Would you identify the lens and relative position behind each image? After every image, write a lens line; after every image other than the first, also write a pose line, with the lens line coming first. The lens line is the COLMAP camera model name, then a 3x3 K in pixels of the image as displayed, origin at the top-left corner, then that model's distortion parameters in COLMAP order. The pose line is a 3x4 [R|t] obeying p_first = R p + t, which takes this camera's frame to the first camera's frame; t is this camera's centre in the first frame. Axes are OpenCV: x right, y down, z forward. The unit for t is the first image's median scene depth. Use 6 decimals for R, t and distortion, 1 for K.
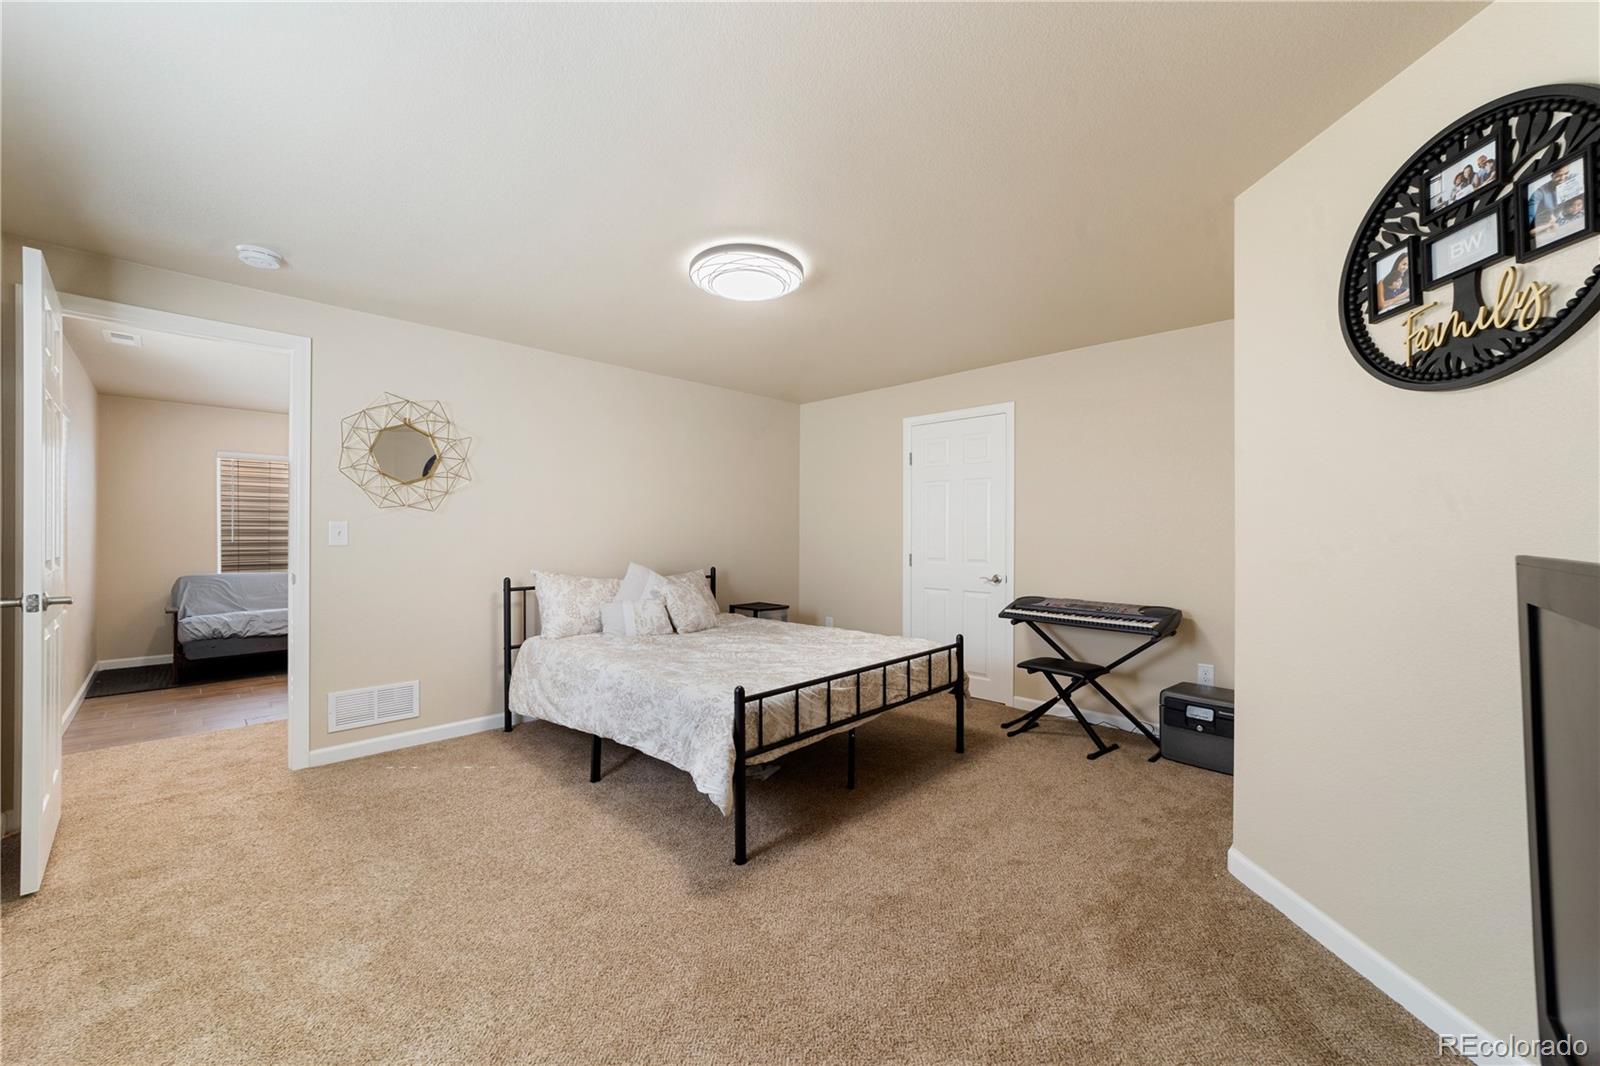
lens RADIAL K [[612.0, 0, 802.0], [0, 612.0, 538.6], [0, 0, 1]] dist [-0.022857, 0.010203]
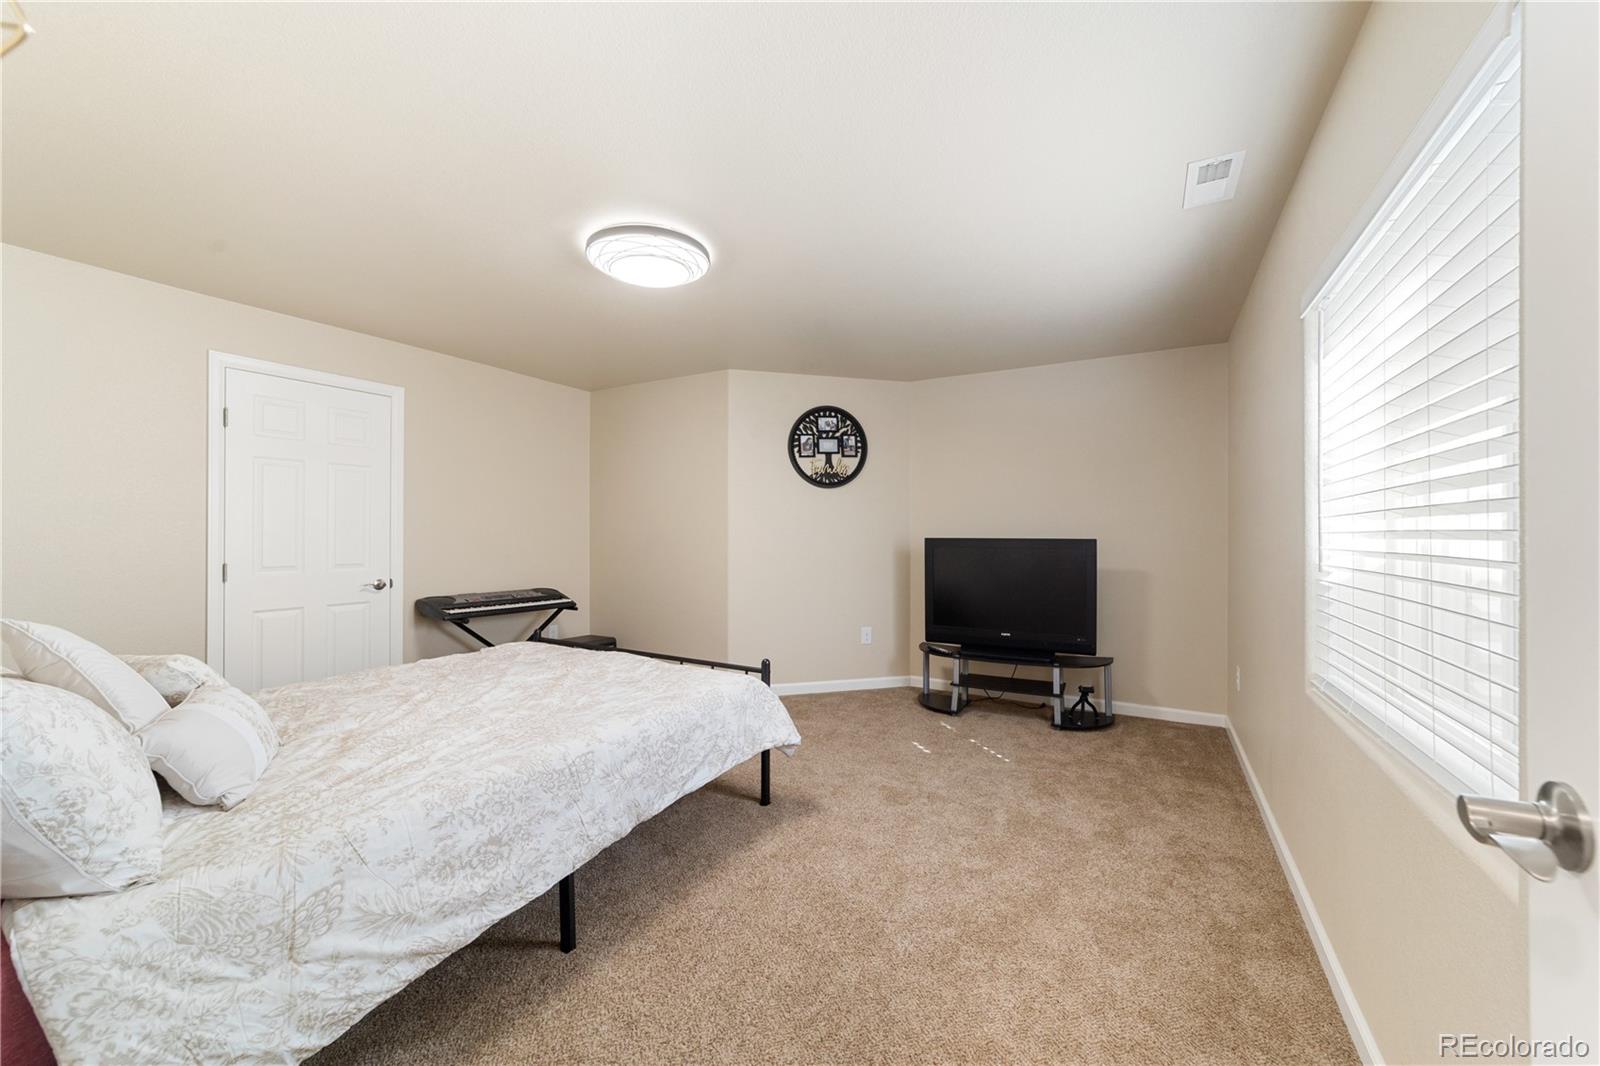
lens RADIAL K [[612.0, 0, 802.0], [0, 612.0, 538.6], [0, 0, 1]] dist [-0.022857, 0.010203]
pose [[-0.247493, -0.015079, 0.968772, -1.787785], [0.005227, 0.999844, 0.016898, -0.029241], [-0.968876, 0.009246, -0.247375, 1.683638]]
